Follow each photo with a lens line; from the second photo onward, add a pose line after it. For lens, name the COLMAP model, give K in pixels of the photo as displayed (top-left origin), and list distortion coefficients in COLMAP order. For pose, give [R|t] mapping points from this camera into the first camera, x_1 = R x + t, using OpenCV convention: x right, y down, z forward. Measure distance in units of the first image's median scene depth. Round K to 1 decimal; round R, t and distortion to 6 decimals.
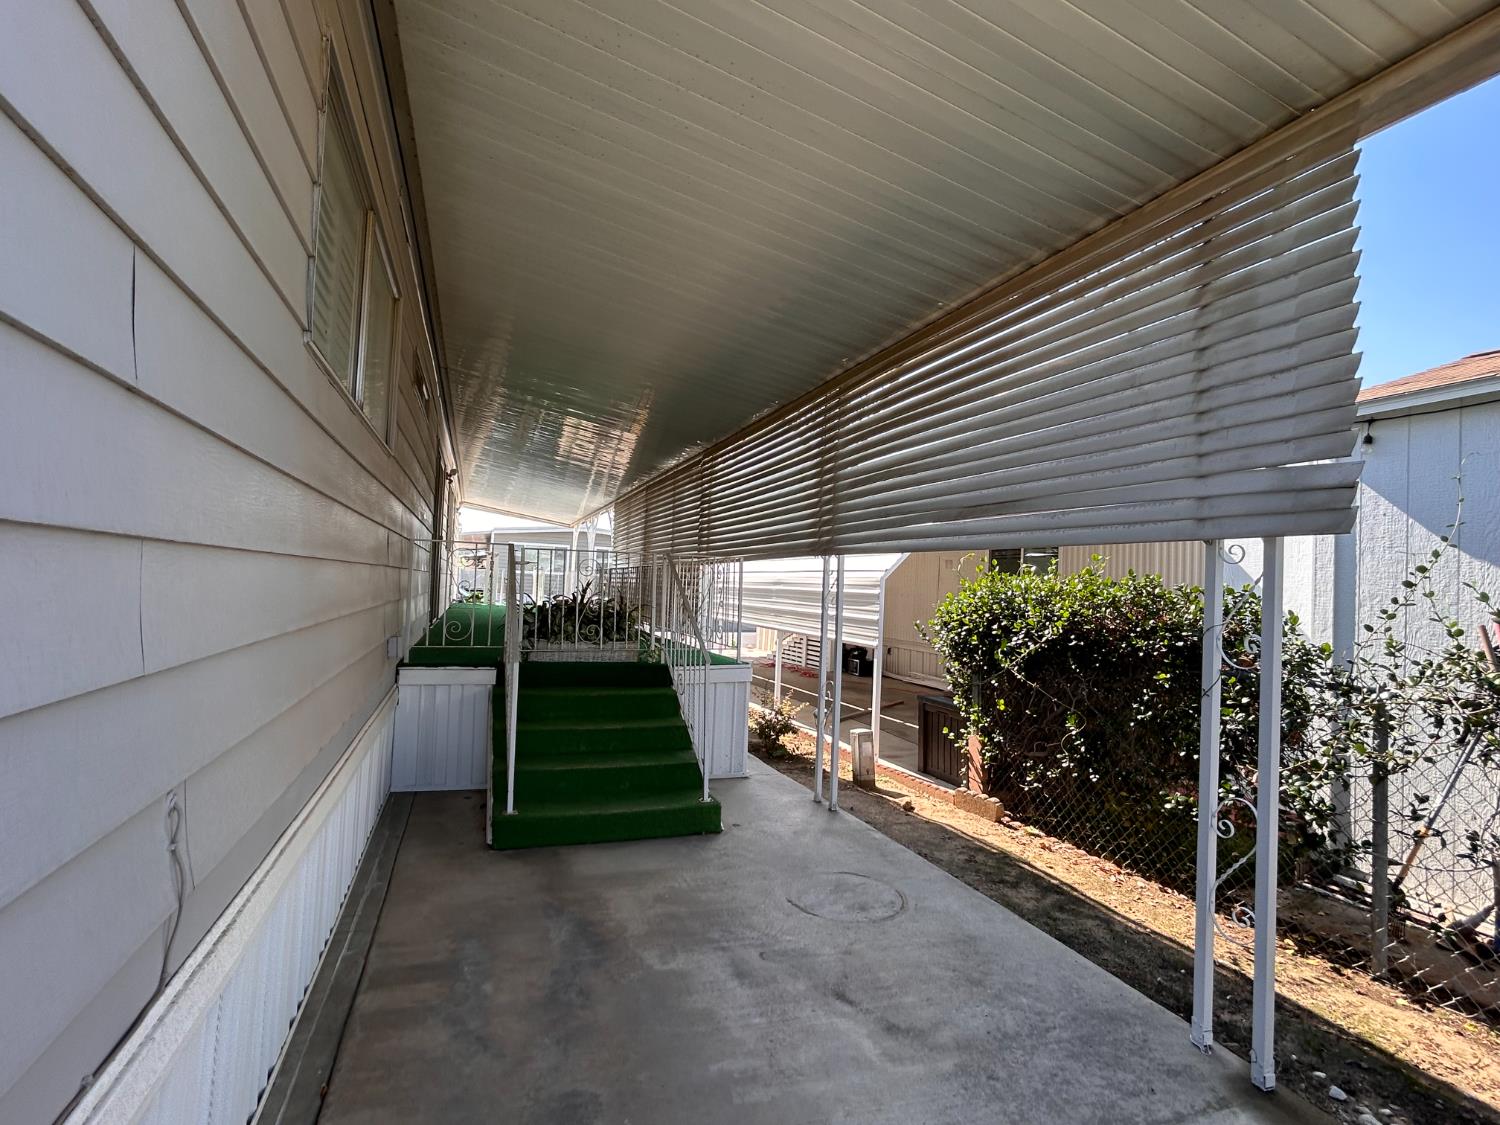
lens RADIAL K [[721.8, 0, 746.7], [0, 721.8, 563.8], [0, 0, 1]] dist [0.005370, 0.001071]
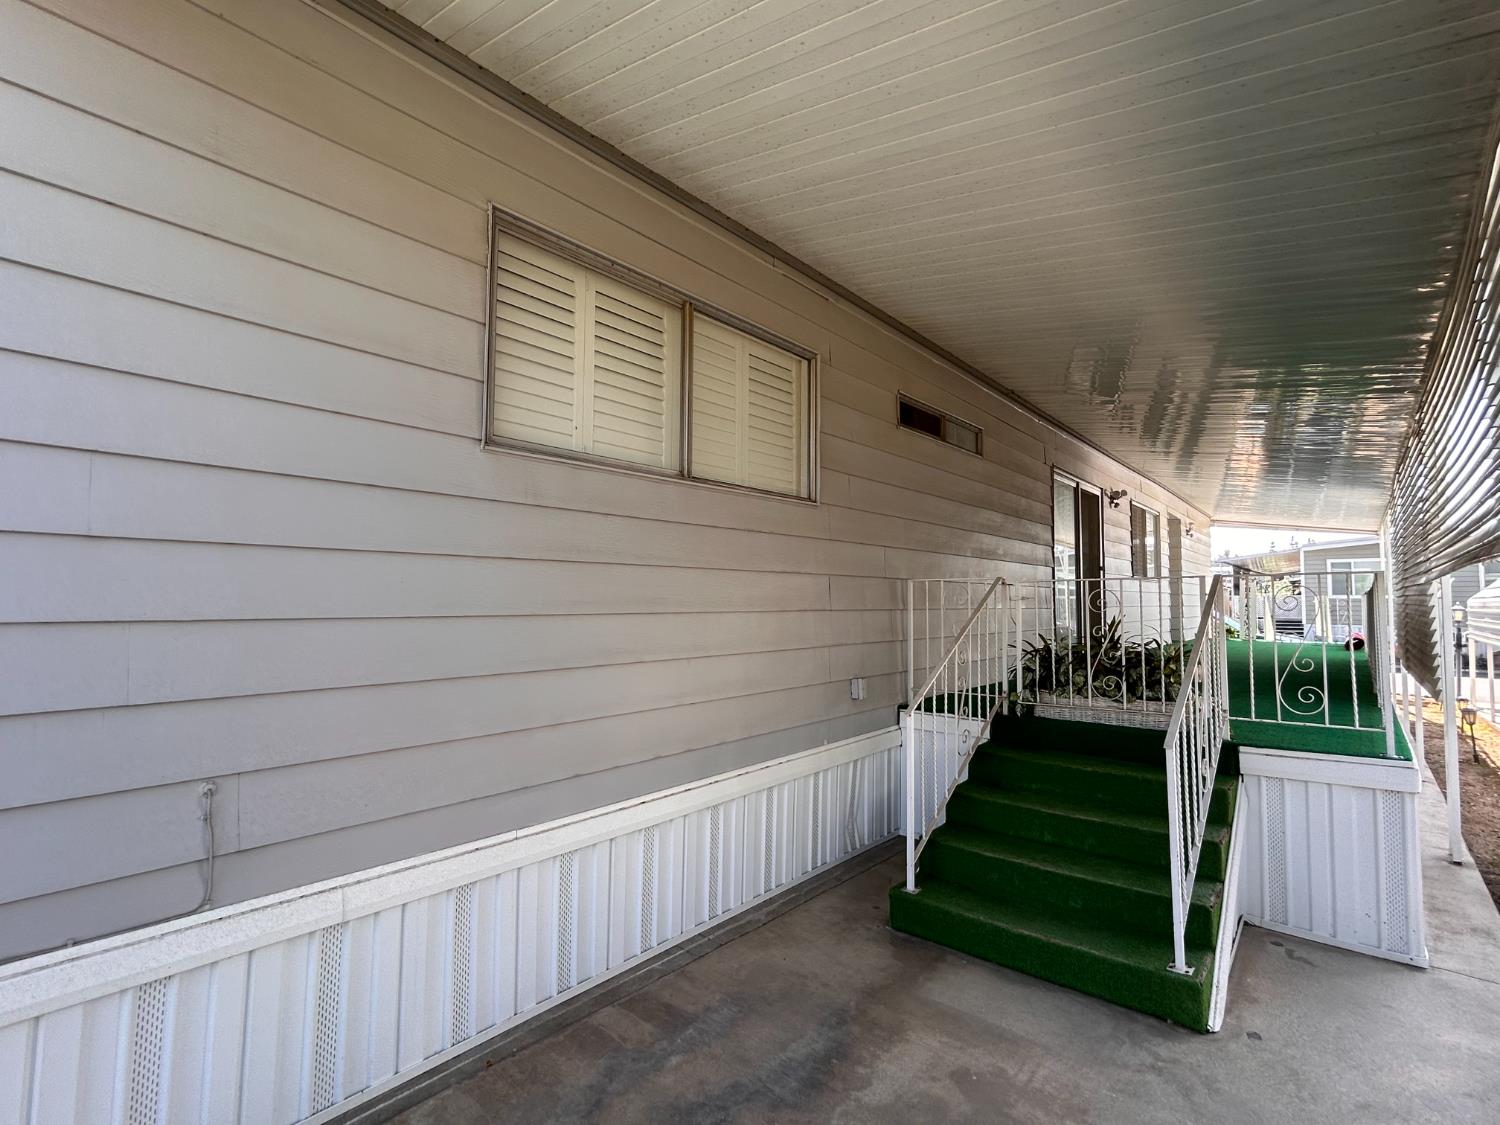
lens RADIAL K [[721.8, 0, 746.7], [0, 721.8, 563.8], [0, 0, 1]] dist [0.005370, 0.001071]
pose [[0.494049, -0.084822, -0.865287, 0.353626], [0.042894, 0.996396, -0.073183, 0.008074], [0.868375, -0.000959, 0.495907, 0.387279]]
